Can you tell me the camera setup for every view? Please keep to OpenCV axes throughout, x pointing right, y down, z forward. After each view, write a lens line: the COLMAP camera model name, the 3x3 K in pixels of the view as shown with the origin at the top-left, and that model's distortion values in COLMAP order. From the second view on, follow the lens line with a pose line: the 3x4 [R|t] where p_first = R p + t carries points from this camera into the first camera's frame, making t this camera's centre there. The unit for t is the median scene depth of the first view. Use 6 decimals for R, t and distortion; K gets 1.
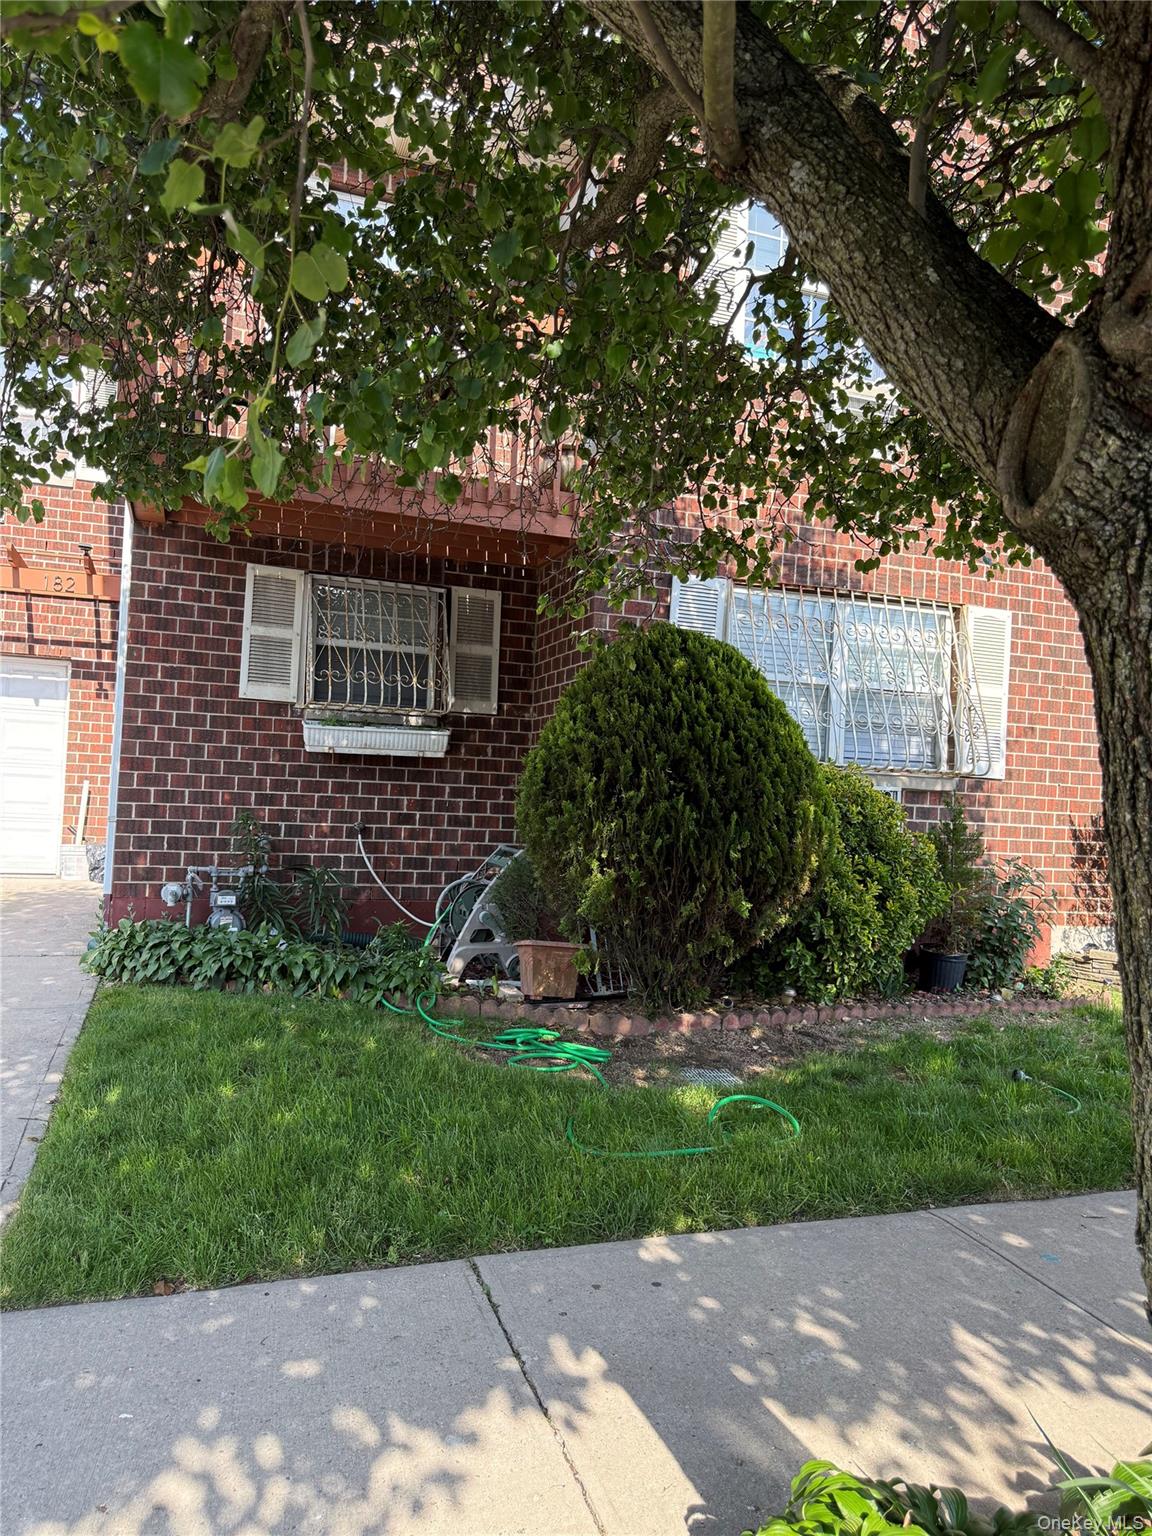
lens RADIAL K [[1091.1, 0, 570.6], [0, 1091.1, 767.1], [0, 0, 1]] dist [0.029257, -0.041718]
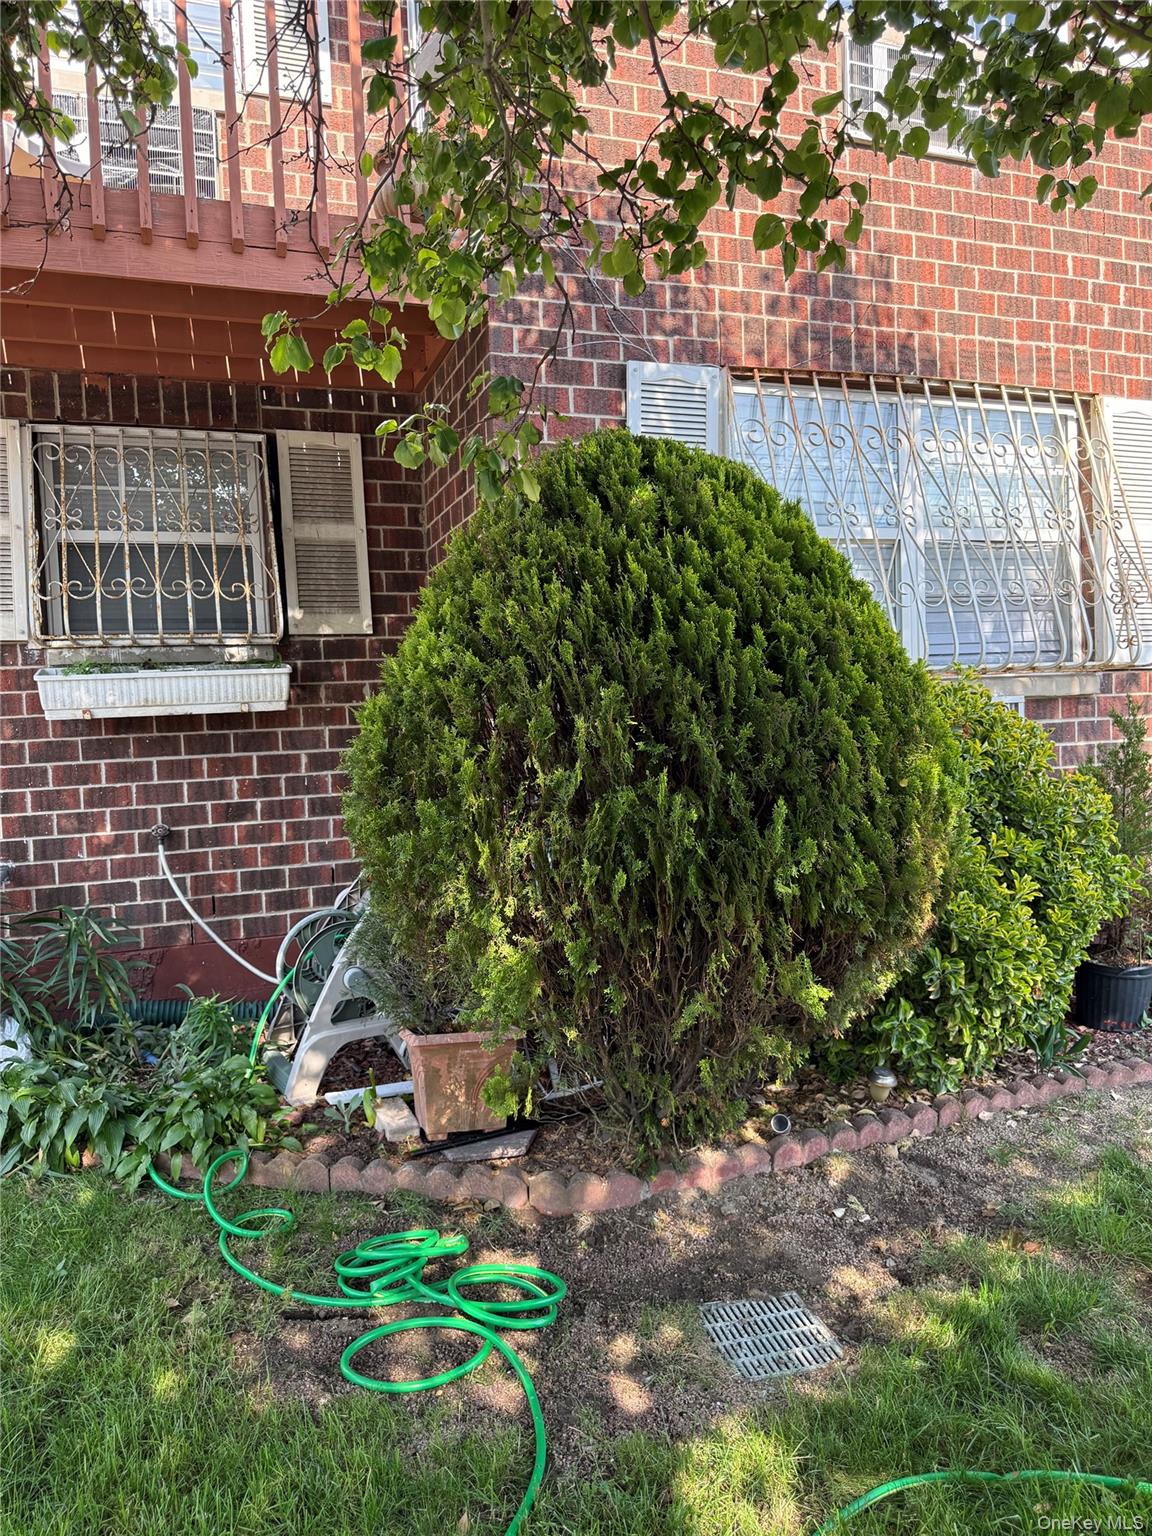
lens RADIAL K [[1091.1, 0, 586.9], [0, 1091.1, 766.3], [0, 0, 1]] dist [0.029257, -0.041718]
pose [[0.996356, -0.084706, 0.010005, 0.047117], [0.083680, 0.993463, 0.077642, -0.011022], [-0.016516, -0.076522, 0.996931, 0.389693]]
